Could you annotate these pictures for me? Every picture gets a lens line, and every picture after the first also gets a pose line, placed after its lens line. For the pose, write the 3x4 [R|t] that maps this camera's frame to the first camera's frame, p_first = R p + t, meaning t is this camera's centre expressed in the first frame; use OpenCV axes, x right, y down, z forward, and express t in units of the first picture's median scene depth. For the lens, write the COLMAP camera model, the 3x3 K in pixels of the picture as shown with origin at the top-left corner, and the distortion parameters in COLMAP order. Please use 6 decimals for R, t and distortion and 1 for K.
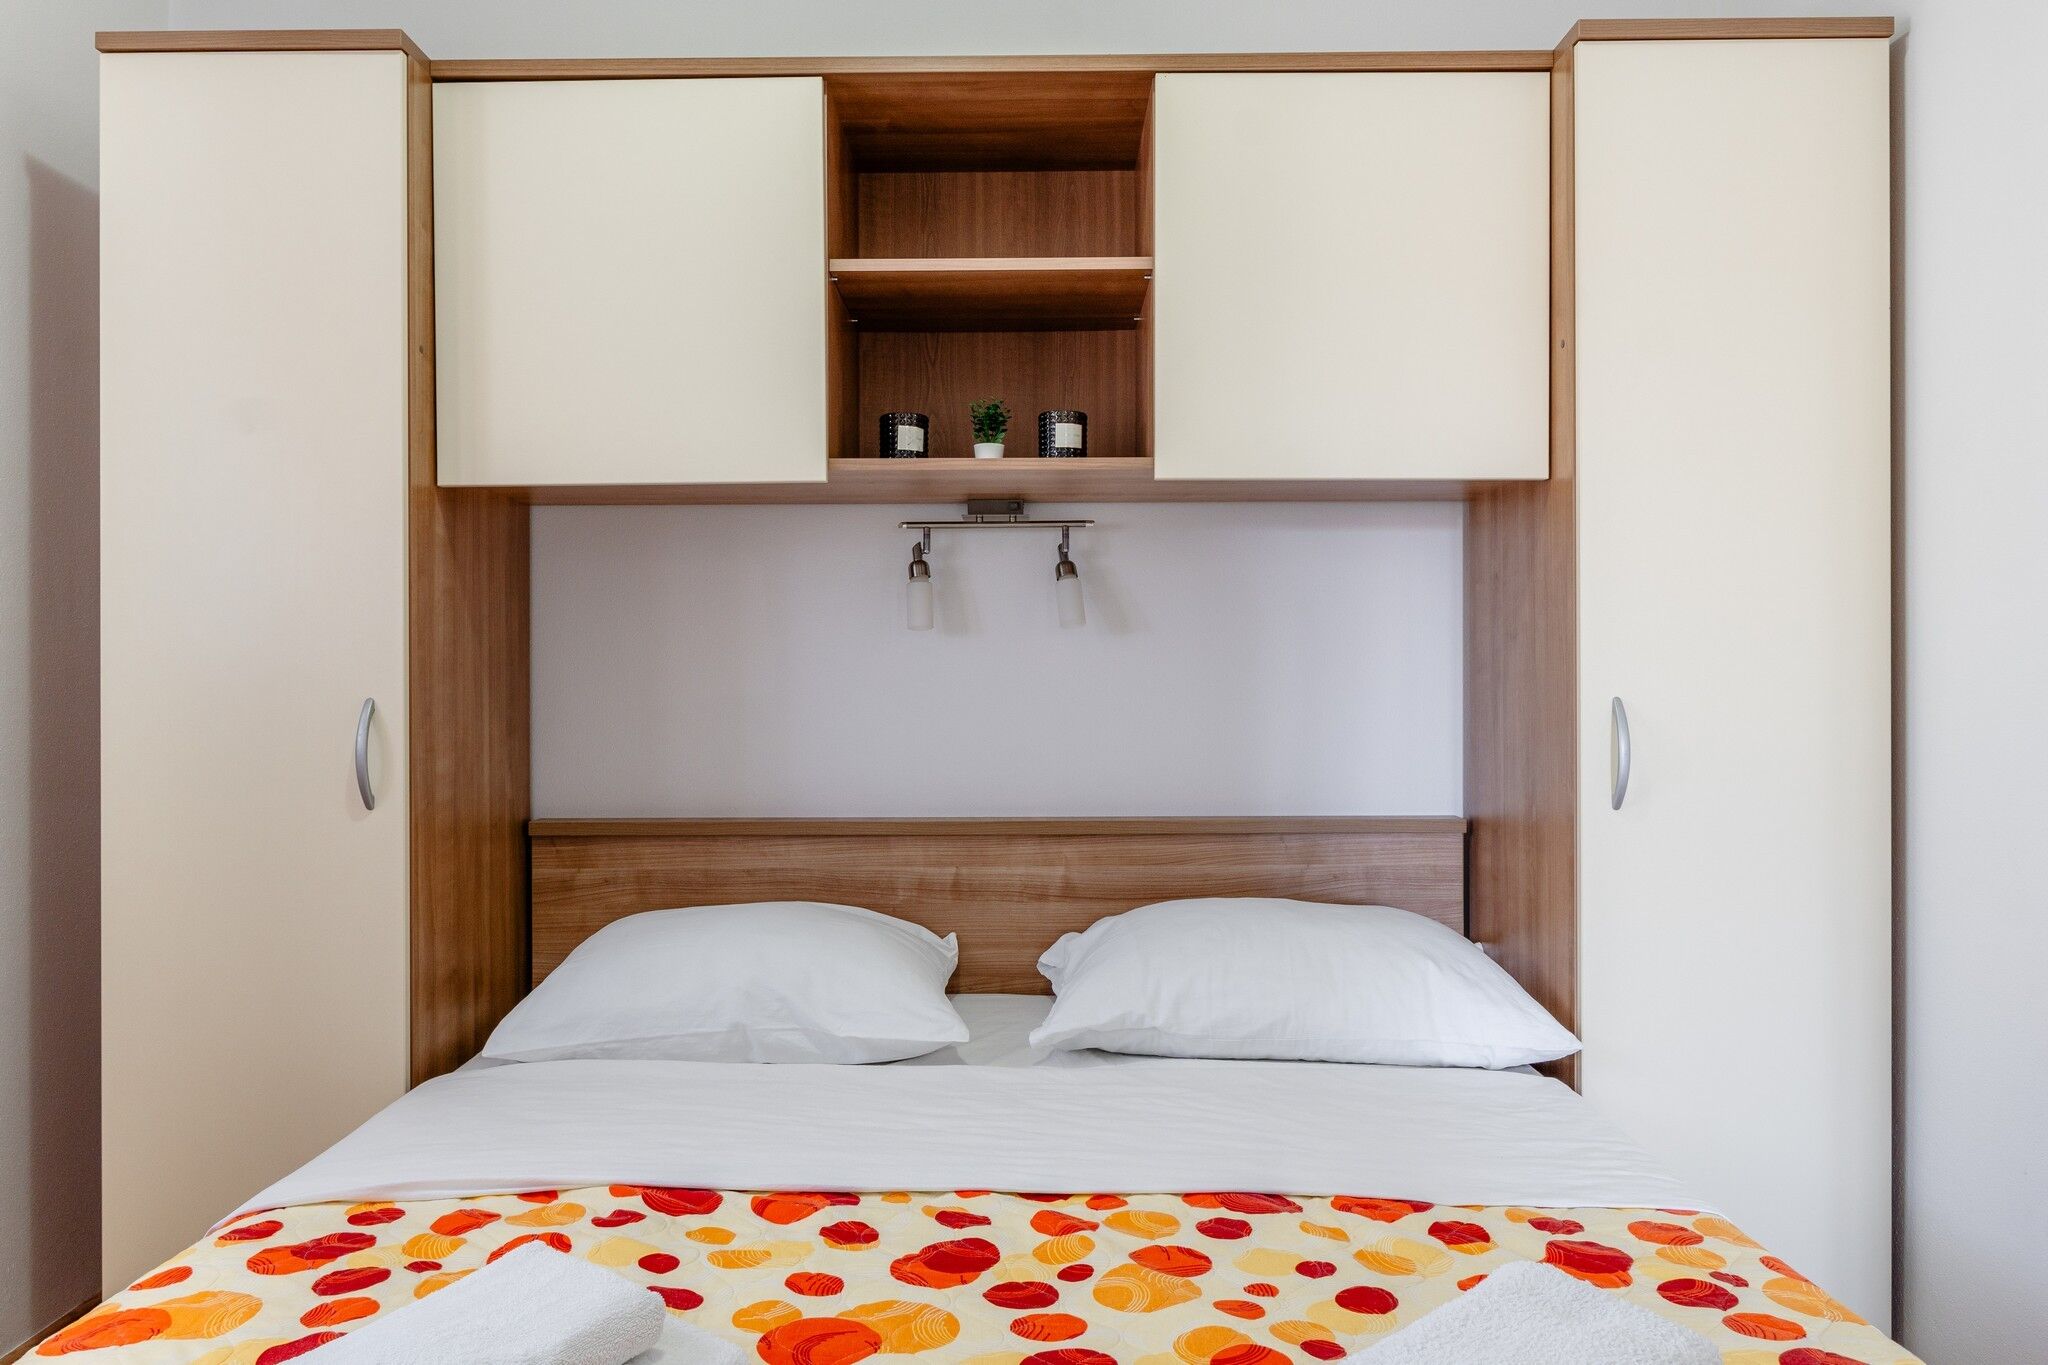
lens RADIAL K [[1441.3, 0, 1012.7], [0, 1441.3, 683.6], [0, 0, 1]] dist [0.003650, -0.006641]
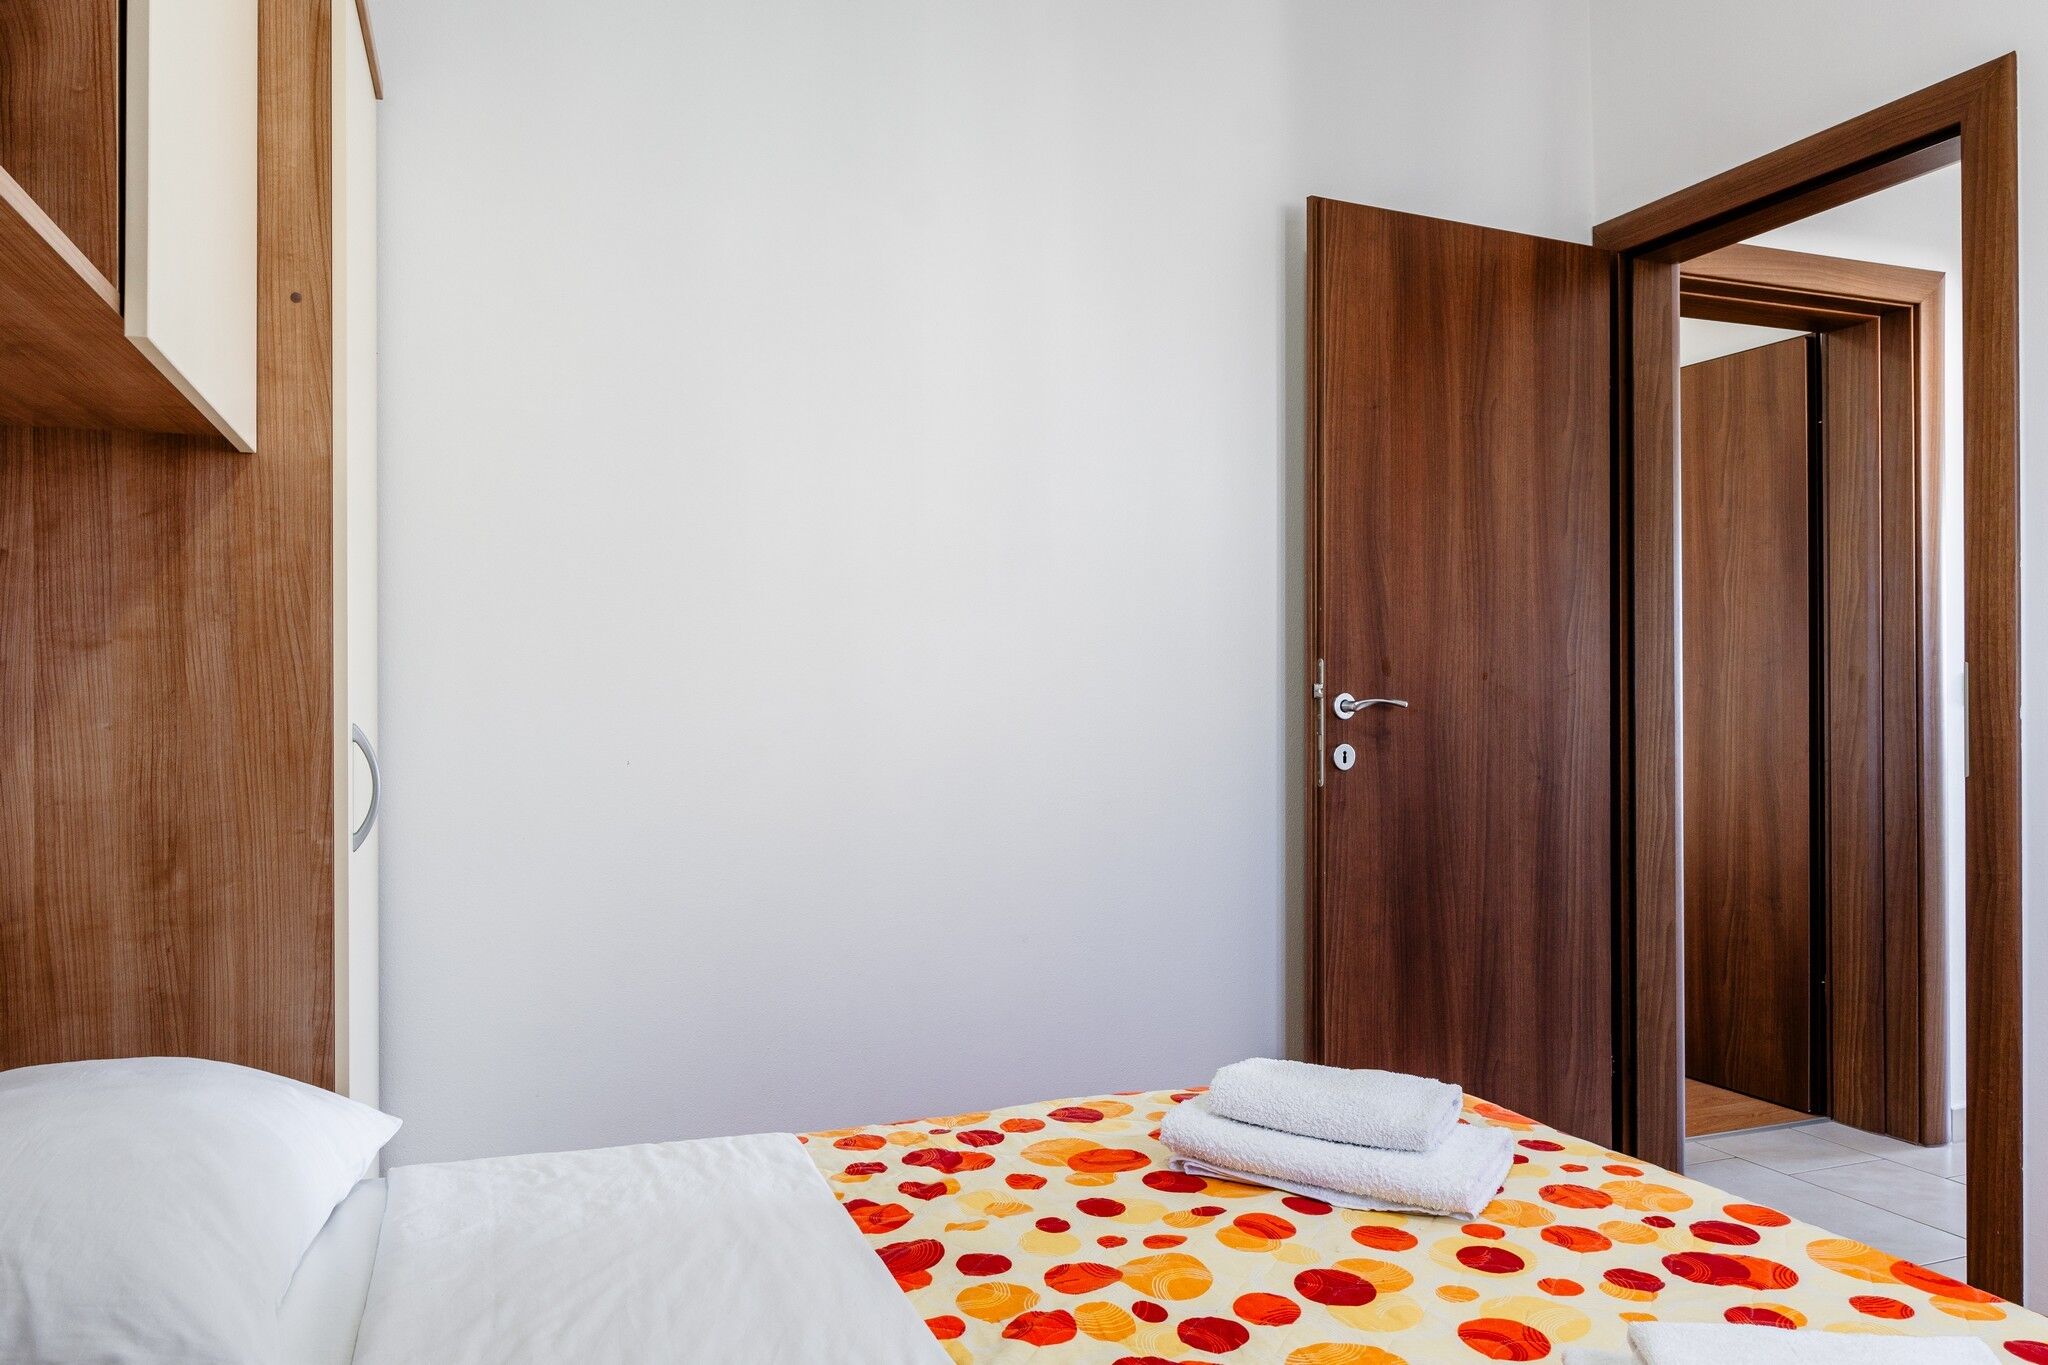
lens RADIAL K [[1441.3, 0, 1017.9], [0, 1441.3, 683.4], [0, 0, 1]] dist [0.003650, -0.006641]
pose [[-0.352078, 0.008053, 0.935936, -0.522562], [0.005253, 0.999964, -0.006628, -0.007104], [-0.935956, 0.002583, -0.352108, 0.883677]]
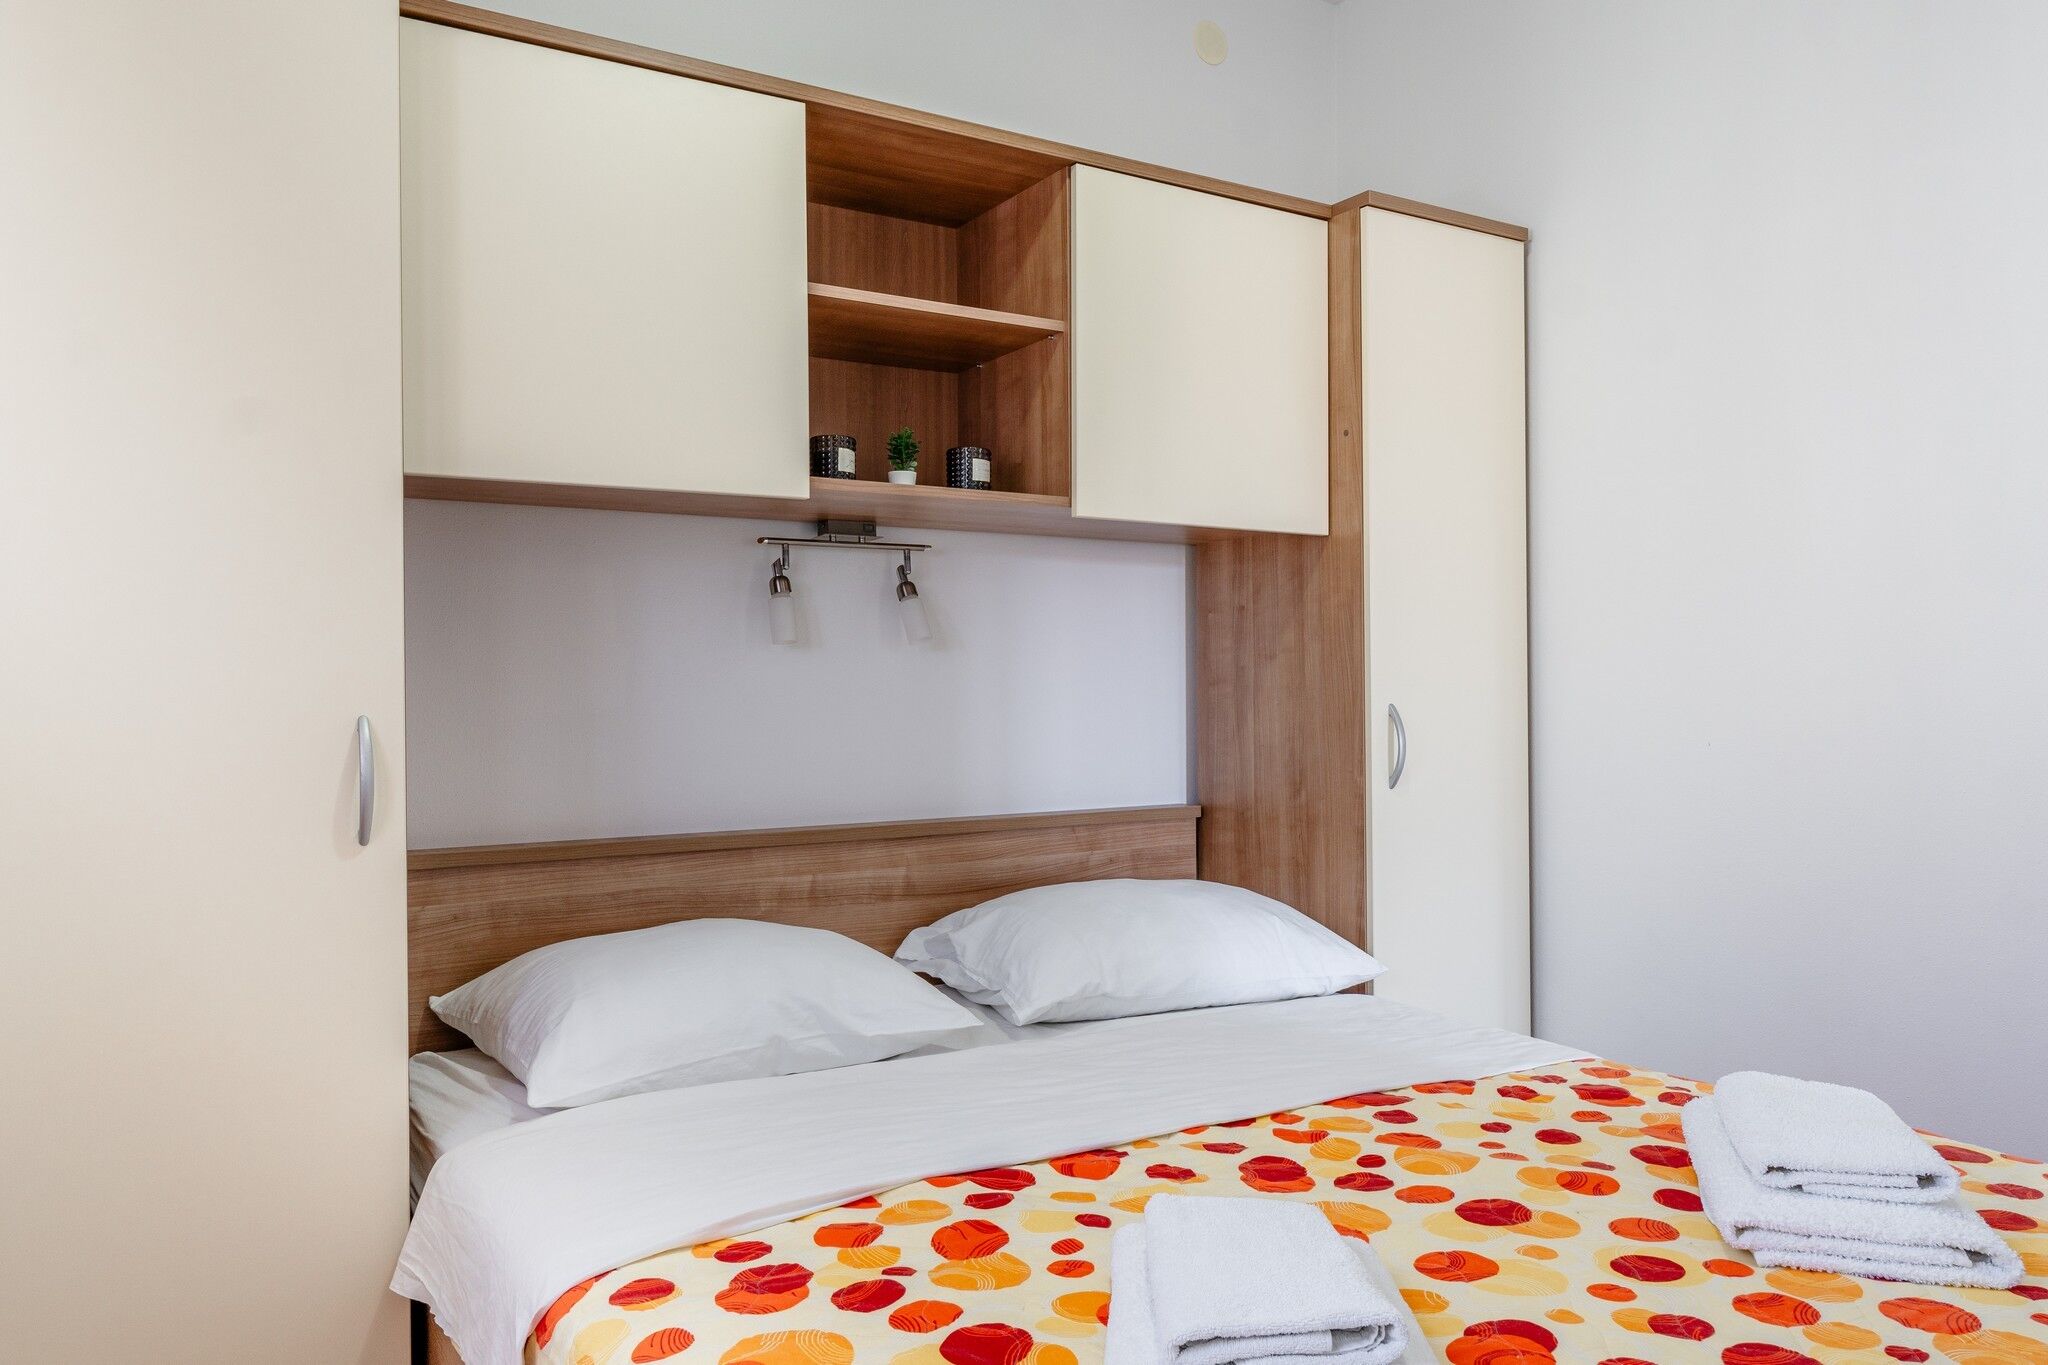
lens RADIAL K [[1441.3, 0, 1016.7], [0, 1441.3, 687.0], [0, 0, 1]] dist [0.003650, -0.006641]
pose [[0.844429, -0.001067, 0.535667, -0.554209], [0.004716, 0.999974, -0.005443, -0.000747], [-0.535647, 0.007123, 0.844412, 0.060138]]
